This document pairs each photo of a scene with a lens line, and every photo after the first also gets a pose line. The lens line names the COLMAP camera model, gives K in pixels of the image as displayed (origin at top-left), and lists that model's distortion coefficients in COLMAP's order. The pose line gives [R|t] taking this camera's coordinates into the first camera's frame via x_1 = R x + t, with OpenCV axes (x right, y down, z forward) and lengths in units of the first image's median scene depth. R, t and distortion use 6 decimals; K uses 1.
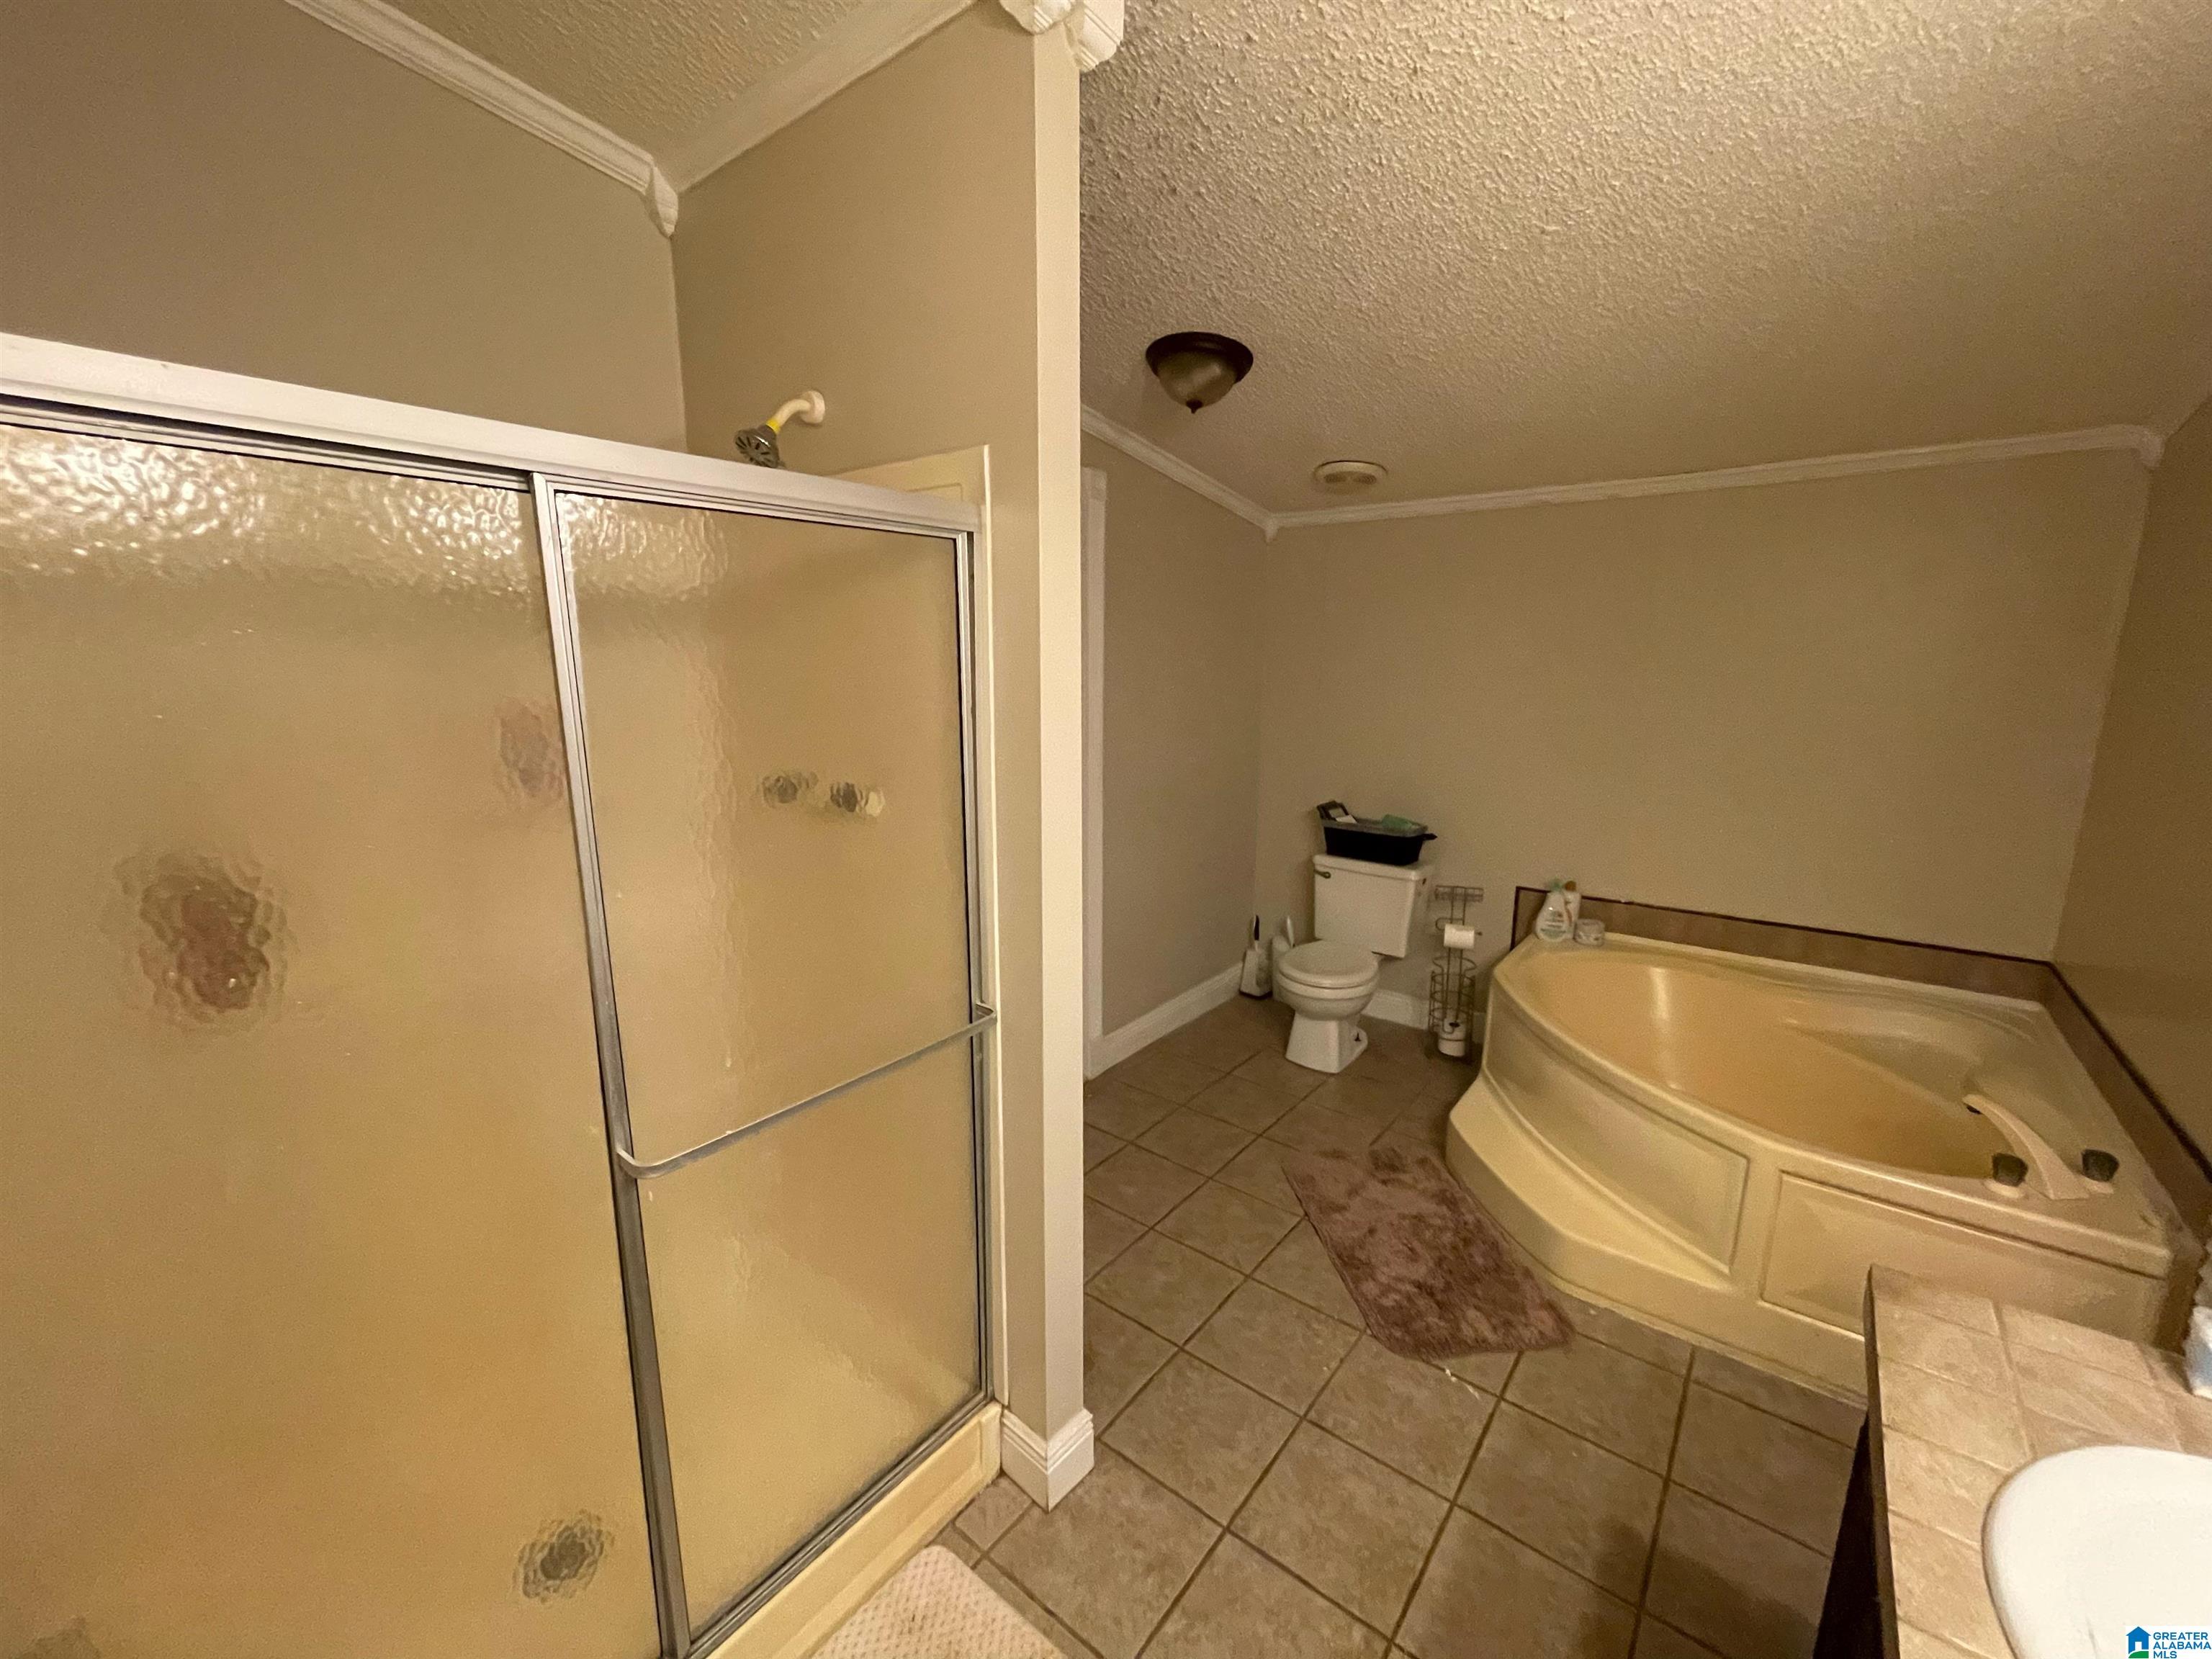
lens RADIAL K [[889.8, 0, 1106.6], [0, 889.8, 826.6], [0, 0, 1]] dist [-0.003492, 0.000601]
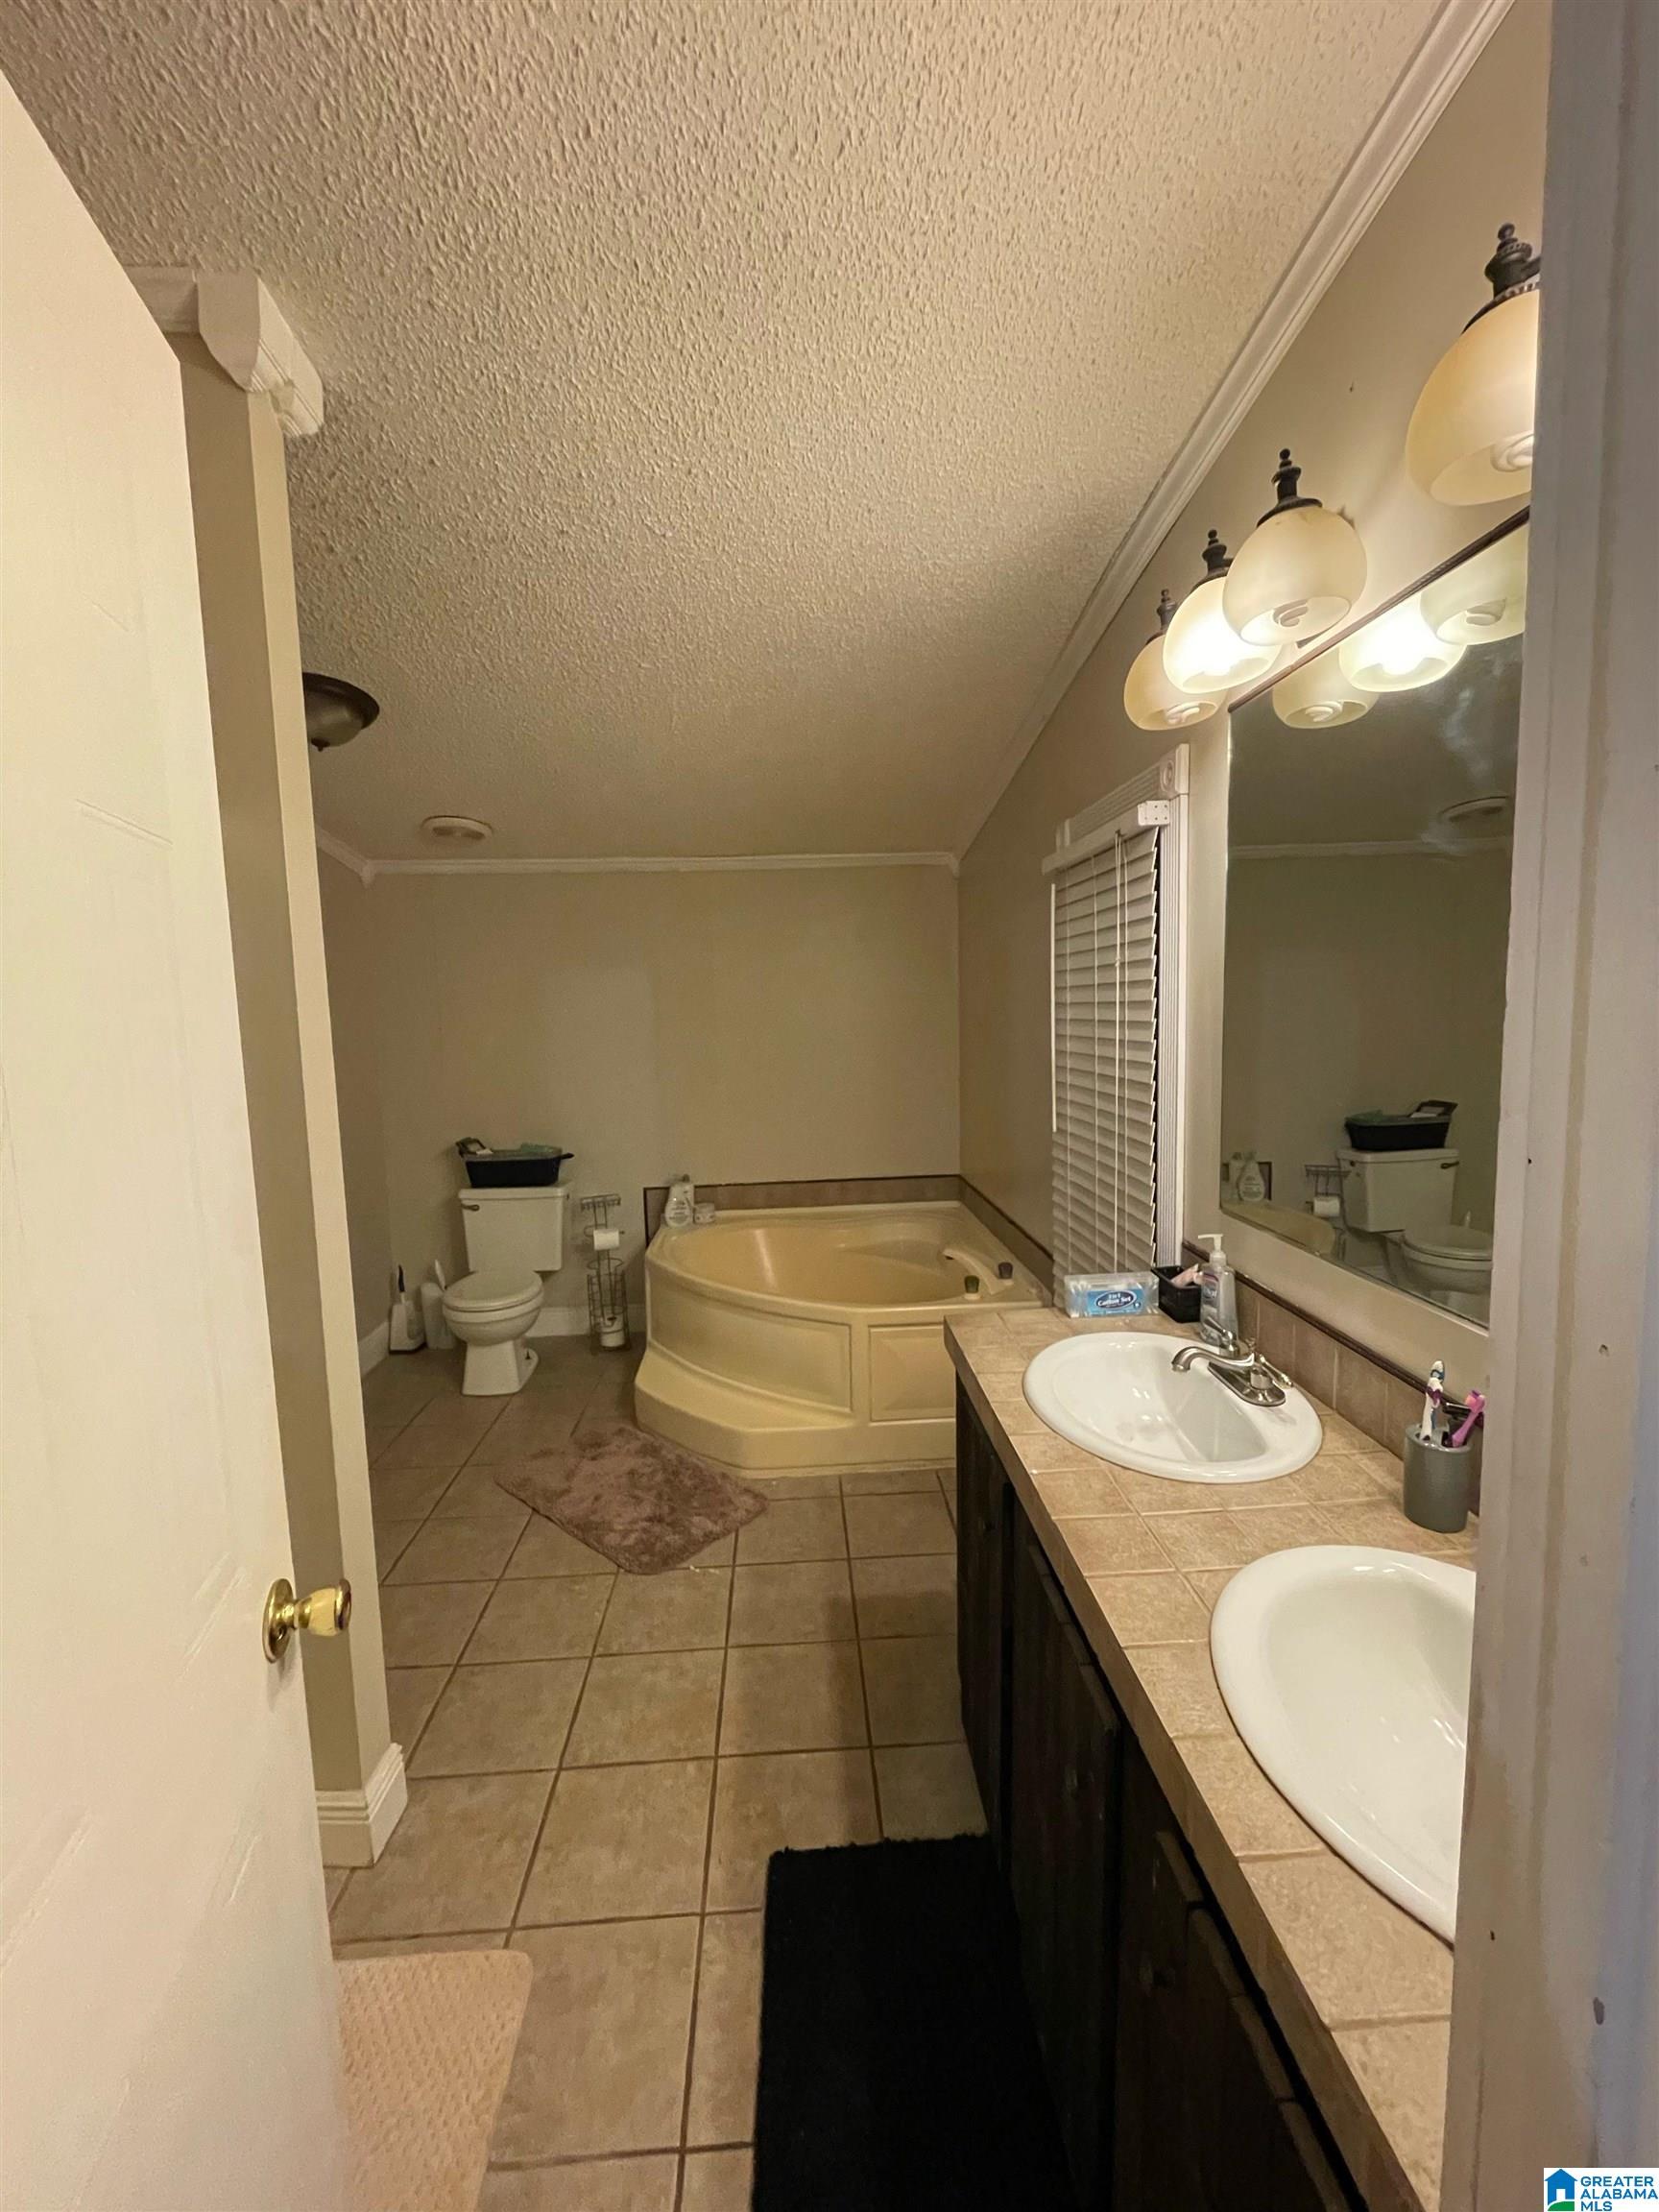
lens RADIAL K [[889.8, 0, 830.6], [0, 889.8, 1106.8], [0, 0, 1]] dist [-0.003492, 0.000601]
pose [[0.747272, -0.090954, 0.658264, -0.163072], [0.151048, 0.987908, -0.034972, 0.054586], [-0.647124, 0.125563, 0.751974, -0.078881]]
